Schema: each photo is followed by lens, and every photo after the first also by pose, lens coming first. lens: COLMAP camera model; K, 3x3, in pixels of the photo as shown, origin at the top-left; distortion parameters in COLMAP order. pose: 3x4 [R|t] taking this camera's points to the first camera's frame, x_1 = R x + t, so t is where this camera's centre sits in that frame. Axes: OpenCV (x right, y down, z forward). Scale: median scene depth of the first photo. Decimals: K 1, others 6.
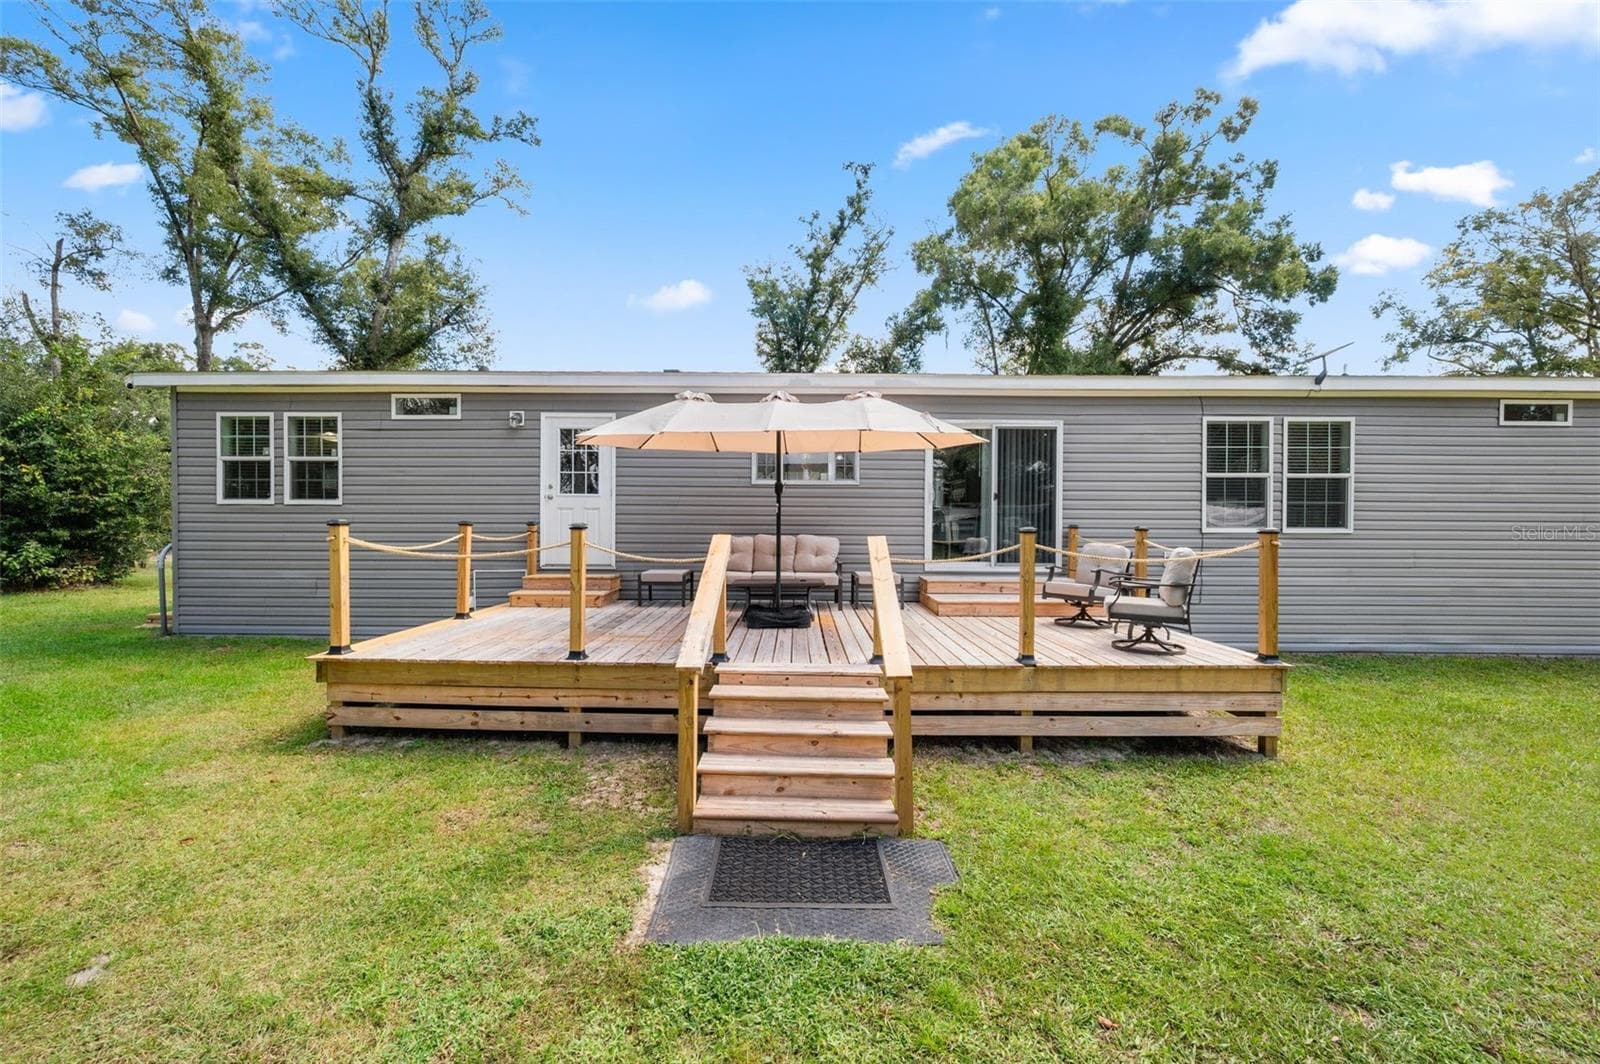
lens RADIAL K [[640.3, 0, 798.2], [0, 640.3, 535.6], [0, 0, 1]] dist [0.000347, -0.000146]
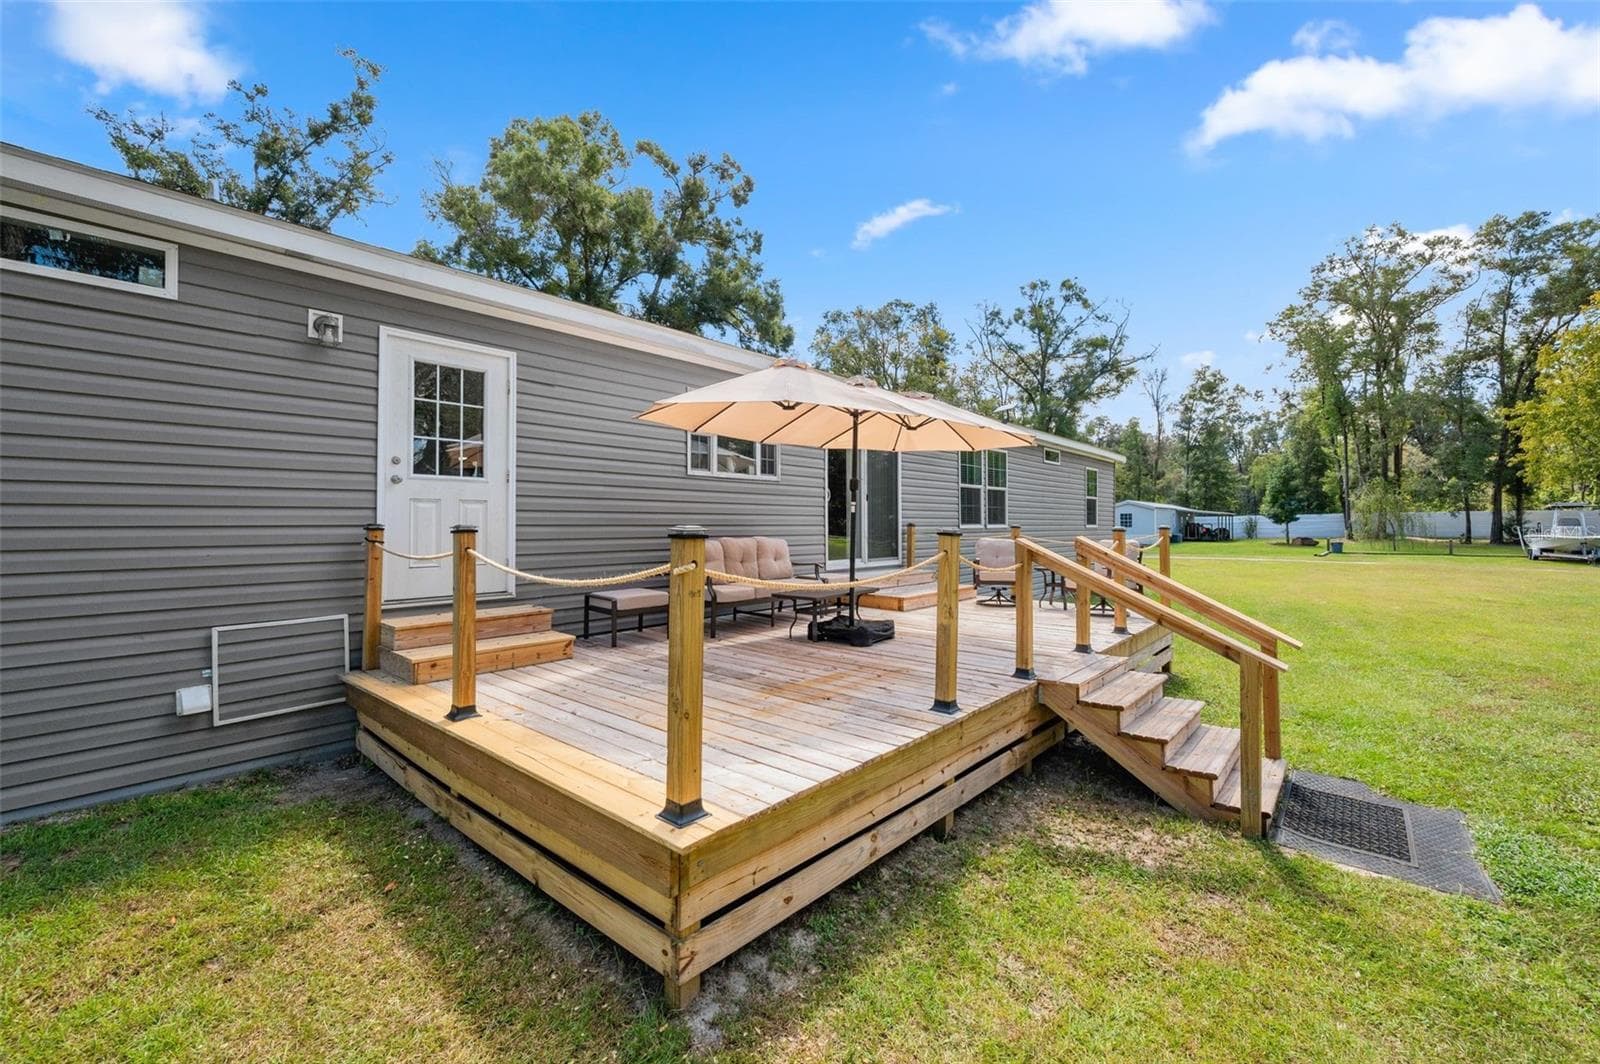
lens RADIAL K [[646.4, 0, 805.4], [0, 646.4, 522.3], [0, 0, 1]] dist [0.000219, 0.000146]
pose [[0.657044, -0.004328, 0.753840, -0.202680], [0.015074, 0.999859, -0.007398, -0.004519], [-0.753701, 0.016224, 0.657017, 0.125909]]
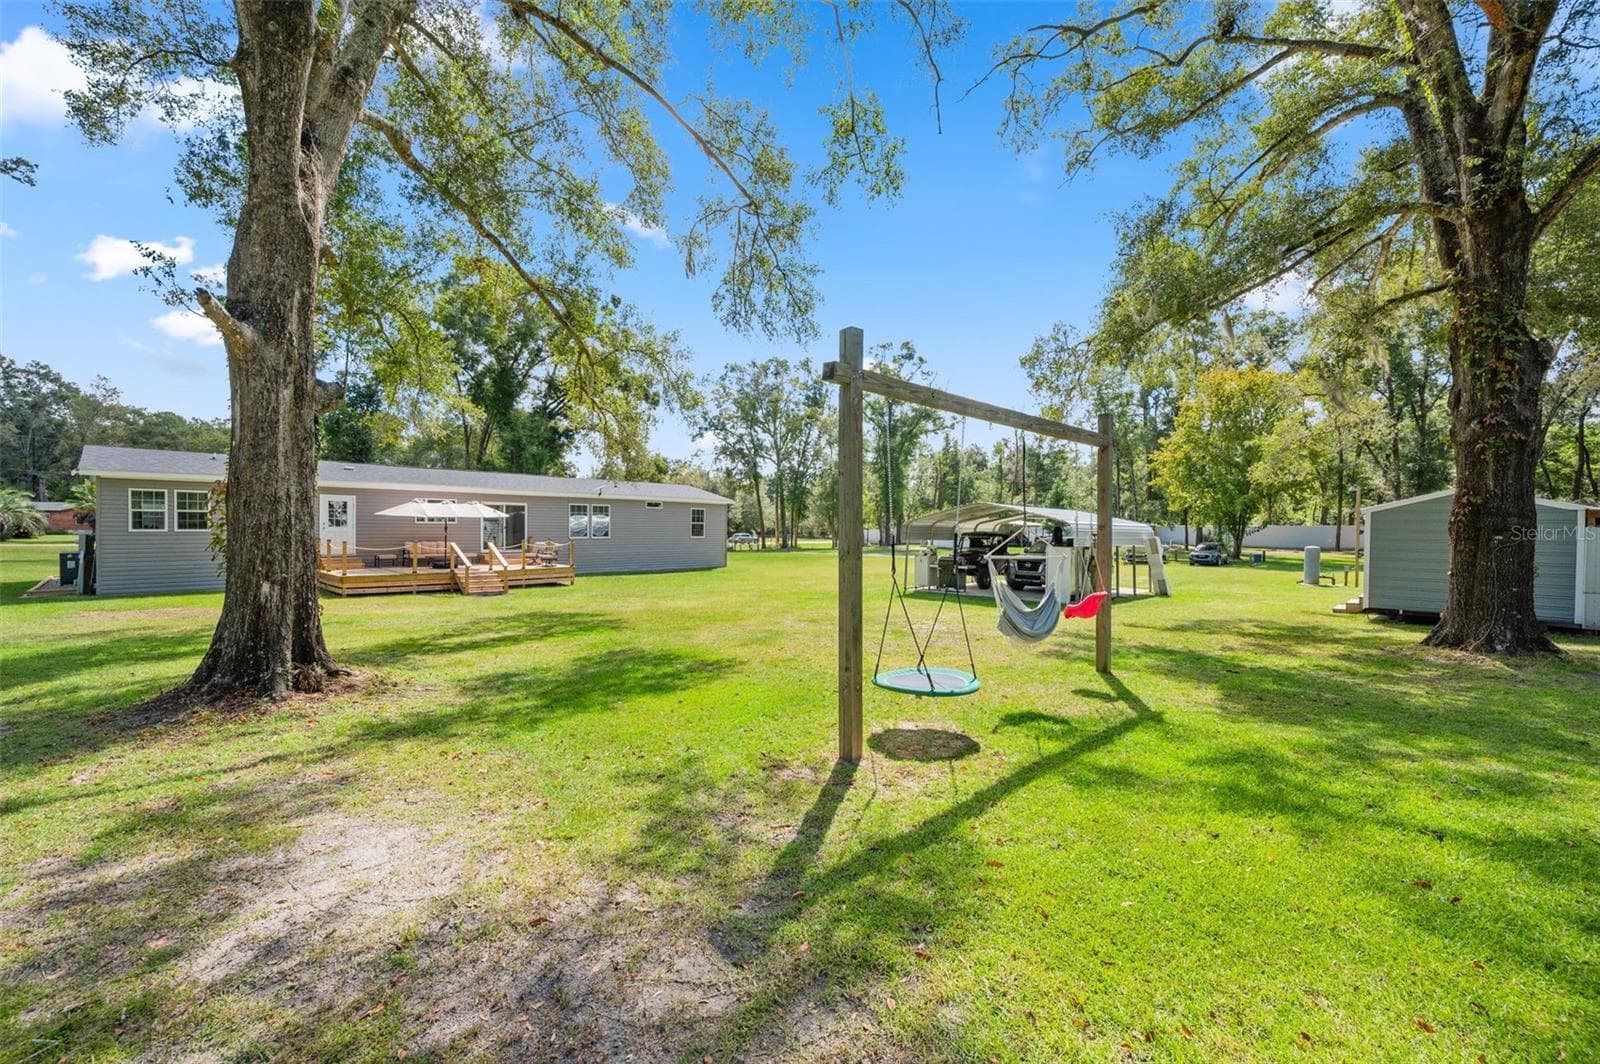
lens RADIAL K [[631.3, 0, 803.6], [0, 631.3, 530.6], [0, 0, 1]] dist [0.000955, 0.000053]
pose [[0.669343, -0.005259, 0.742935, -0.339662], [0.005308, 0.999983, 0.002296, -0.016054], [-0.742934, 0.002407, 0.669360, -0.721559]]
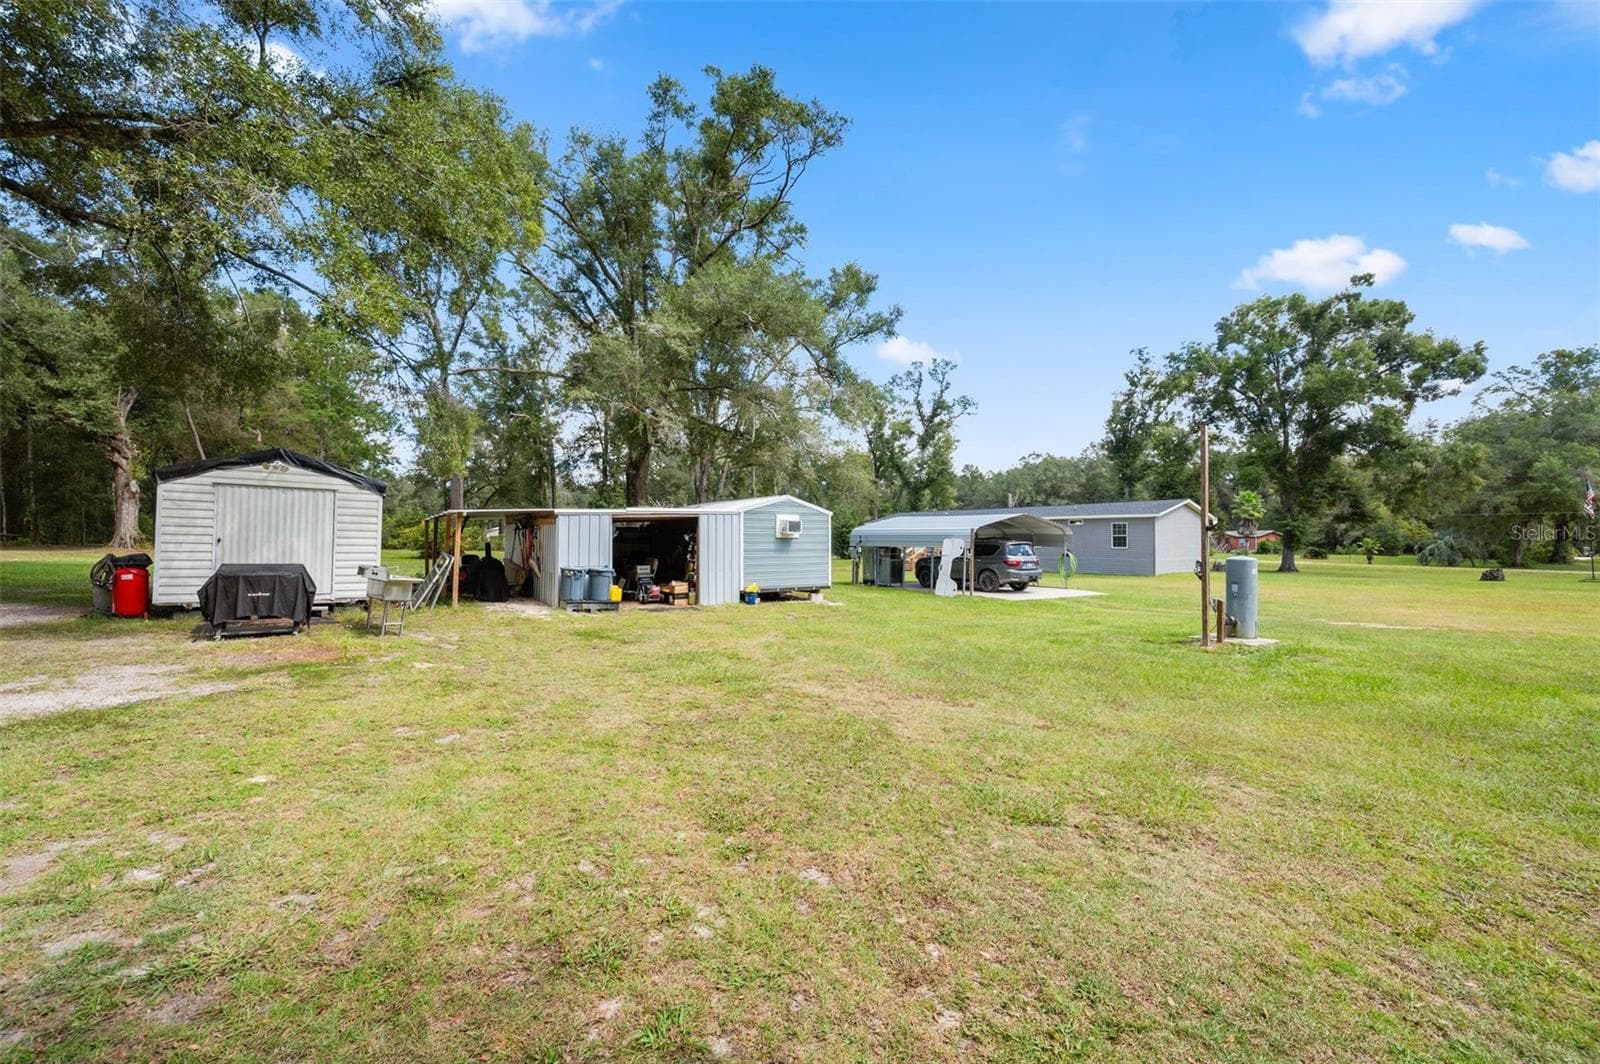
lens RADIAL K [[631.3, 0, 803.6], [0, 631.3, 530.6], [0, 0, 1]] dist [0.000955, 0.000053]
pose [[0.636568, -0.021250, -0.770928, 1.204276], [-0.005034, 0.999485, -0.031707, 0.010551], [0.771204, 0.024065, 0.636133, -1.225797]]
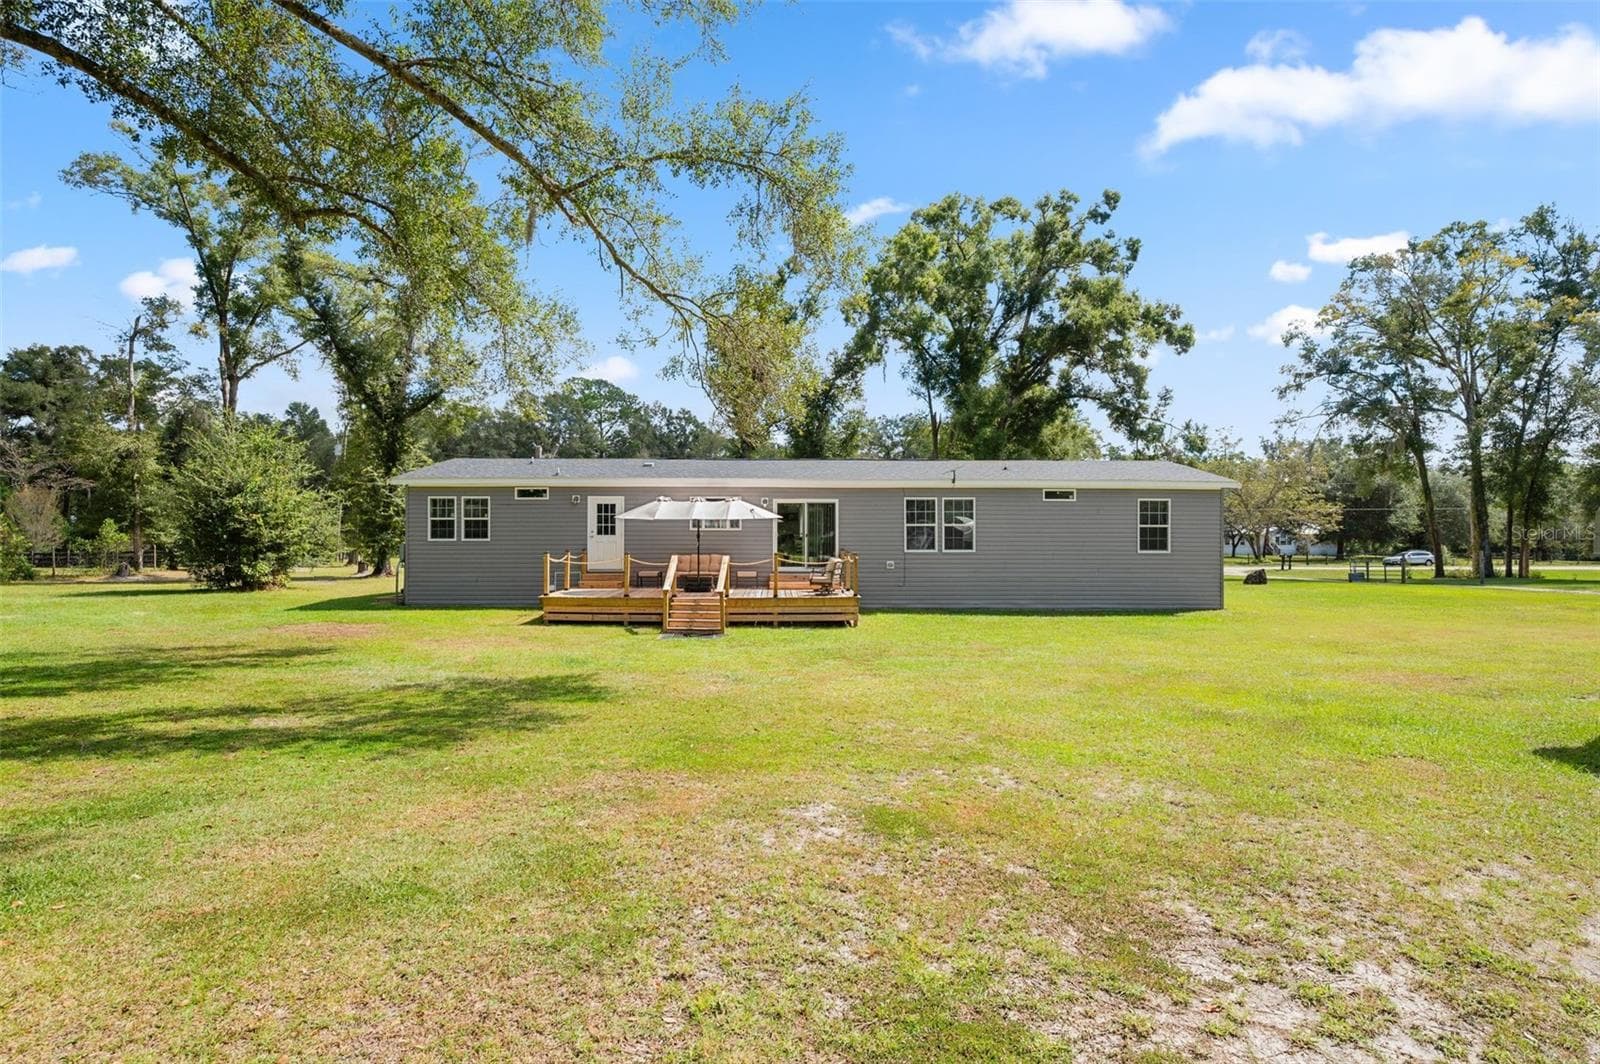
lens RADIAL K [[788.5, 0, 800.0], [0, 788.5, 532.0], [0, 0, 1]] dist [-0.000377, -0.000131]
pose [[0.999390, -0.004747, 0.034593, 0.068575], [0.005524, 0.999734, -0.022390, -0.005342], [-0.034478, 0.022567, 0.999151, -0.549144]]
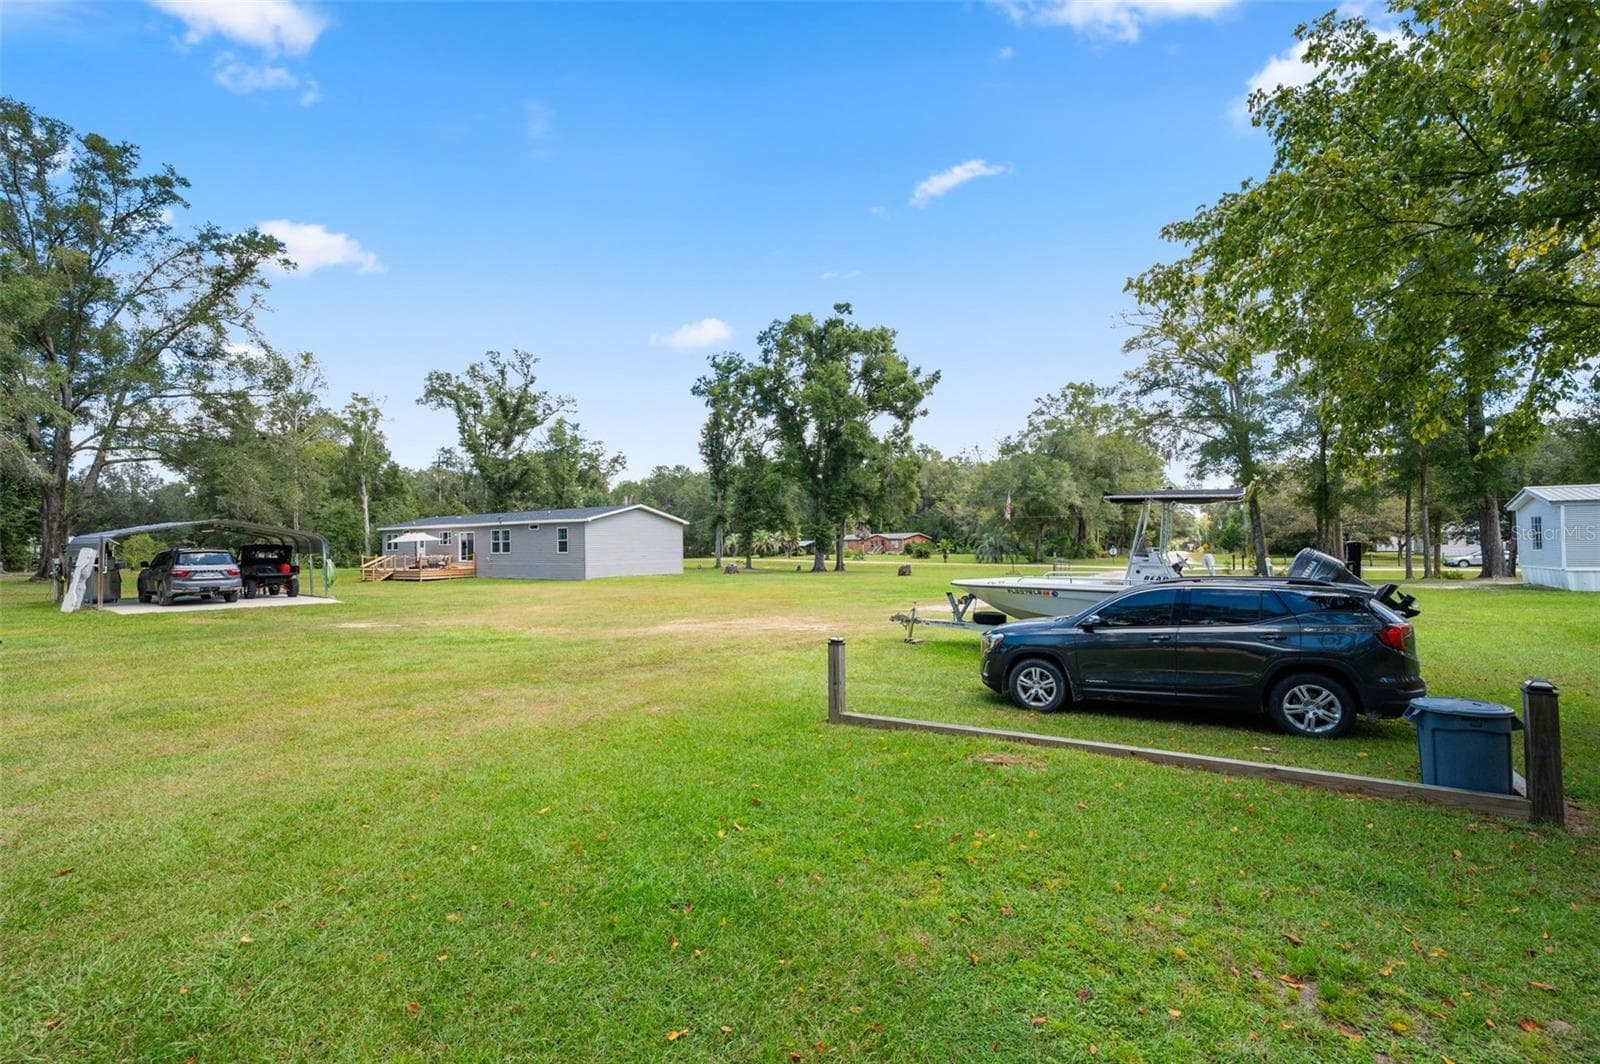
lens RADIAL K [[677.6, 0, 800.0], [0, 677.6, 532.0], [0, 0, 1]] dist [0.000114, 0.000111]
pose [[0.846027, -0.028777, -0.532363, 1.867485], [0.012730, 0.999348, -0.033790, 0.012516], [0.532988, 0.021810, 0.845842, -0.735100]]
